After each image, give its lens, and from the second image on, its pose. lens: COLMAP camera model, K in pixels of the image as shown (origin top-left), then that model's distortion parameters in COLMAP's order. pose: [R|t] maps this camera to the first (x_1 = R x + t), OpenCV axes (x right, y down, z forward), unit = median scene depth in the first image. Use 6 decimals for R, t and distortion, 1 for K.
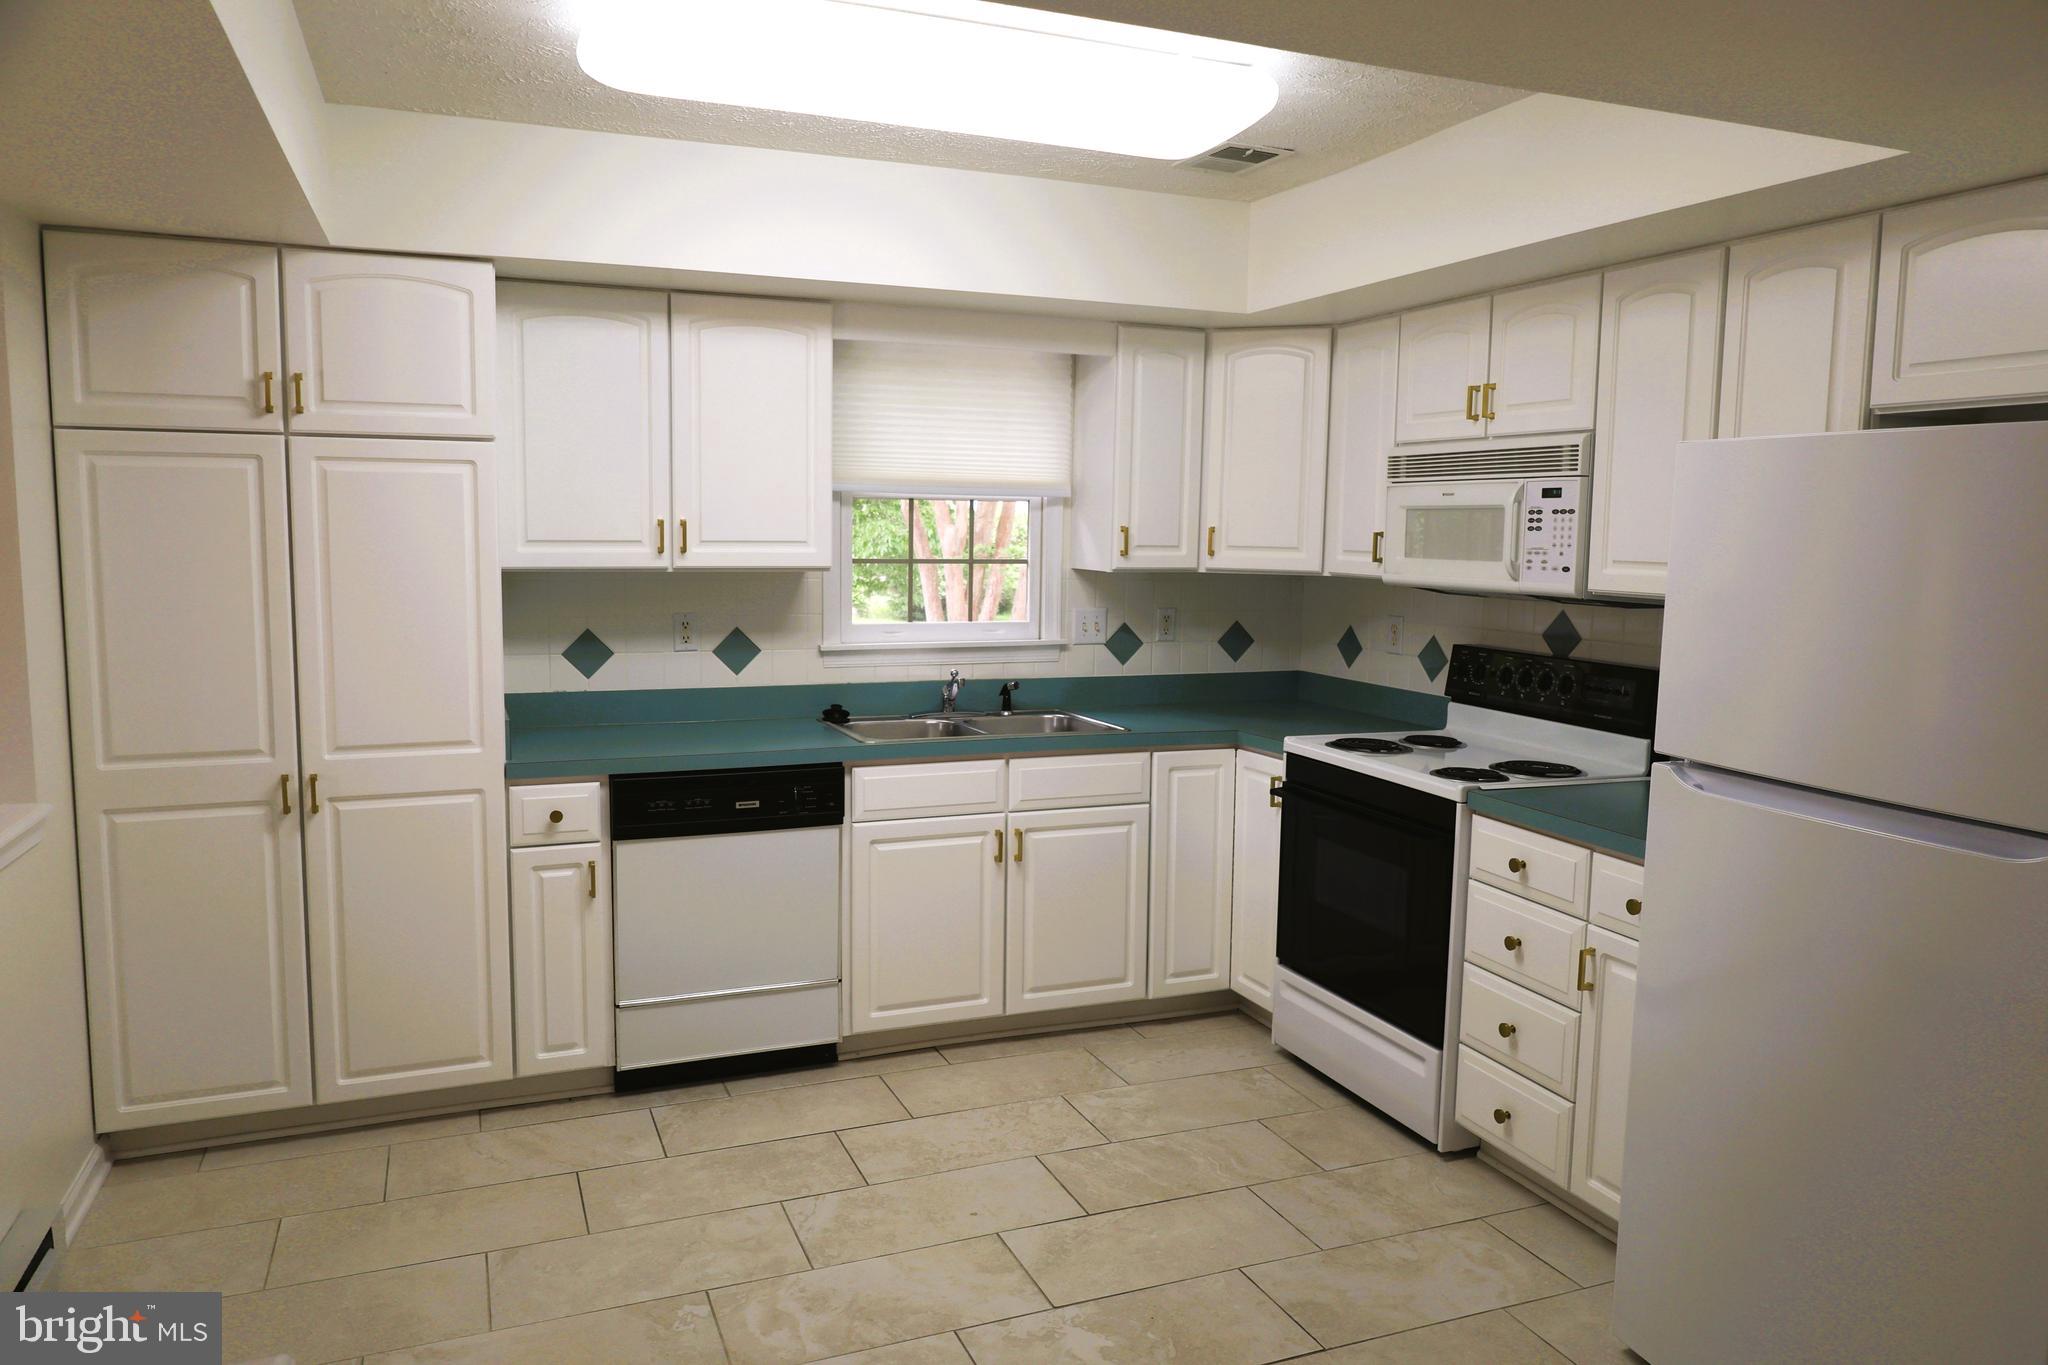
lens RADIAL K [[1392.3, 0, 1024.0], [0, 1392.3, 682.5], [0, 0, 1]] dist [-0.005746, 0.000717]
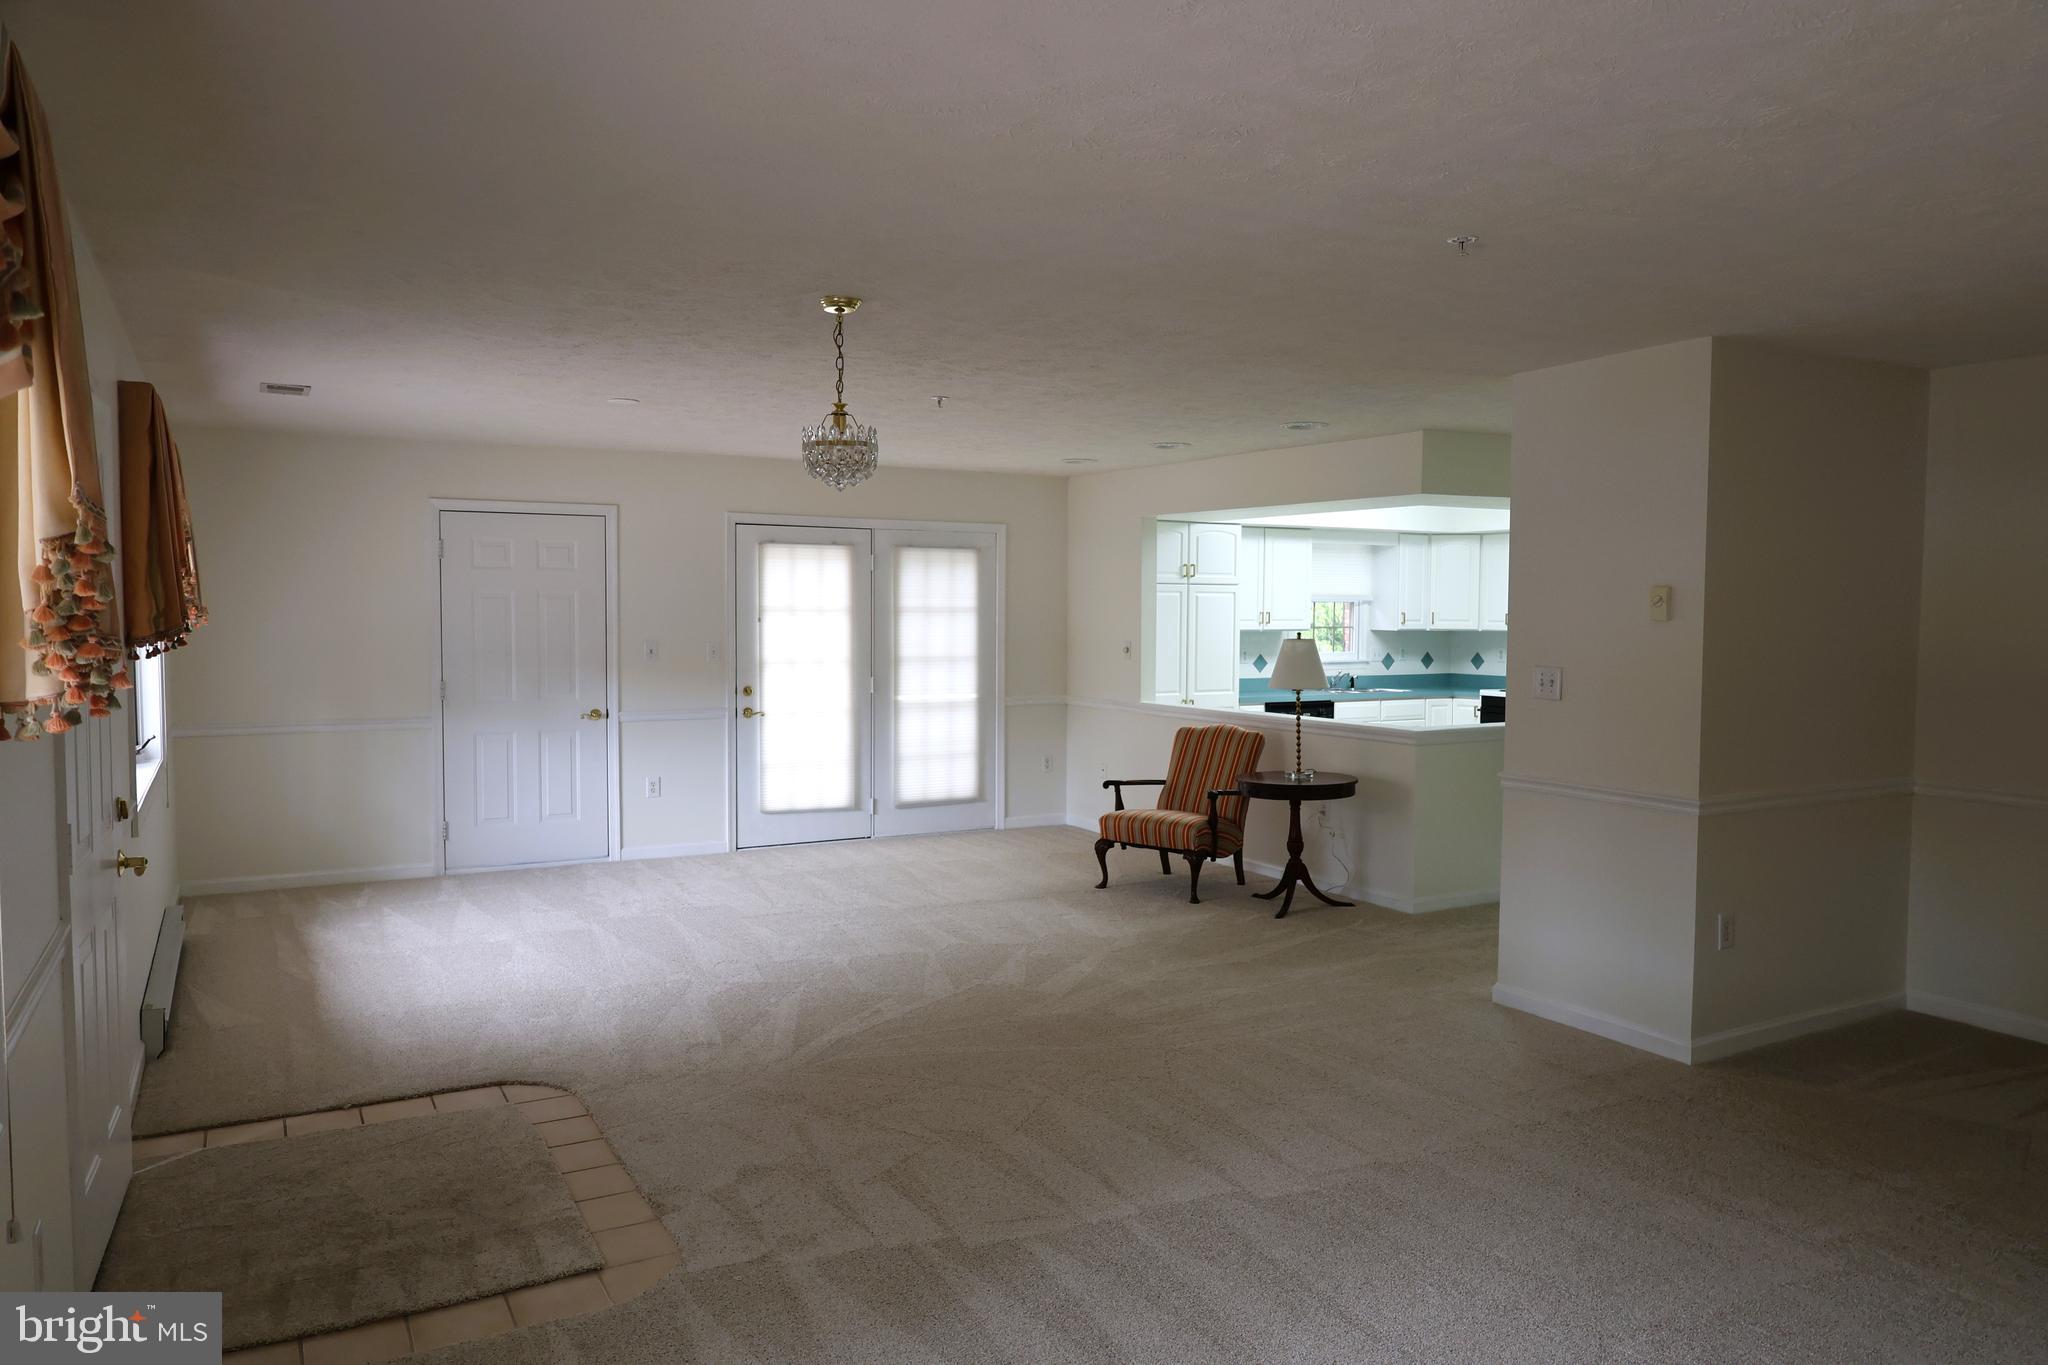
lens RADIAL K [[1392.3, 0, 1024.0], [0, 1392.3, 682.5], [0, 0, 1]] dist [-0.005746, 0.000717]
pose [[0.989003, -0.018030, 0.146790, -0.949780], [0.027273, 0.997753, -0.061199, 0.145403], [-0.145357, 0.064530, 0.987273, -1.339372]]
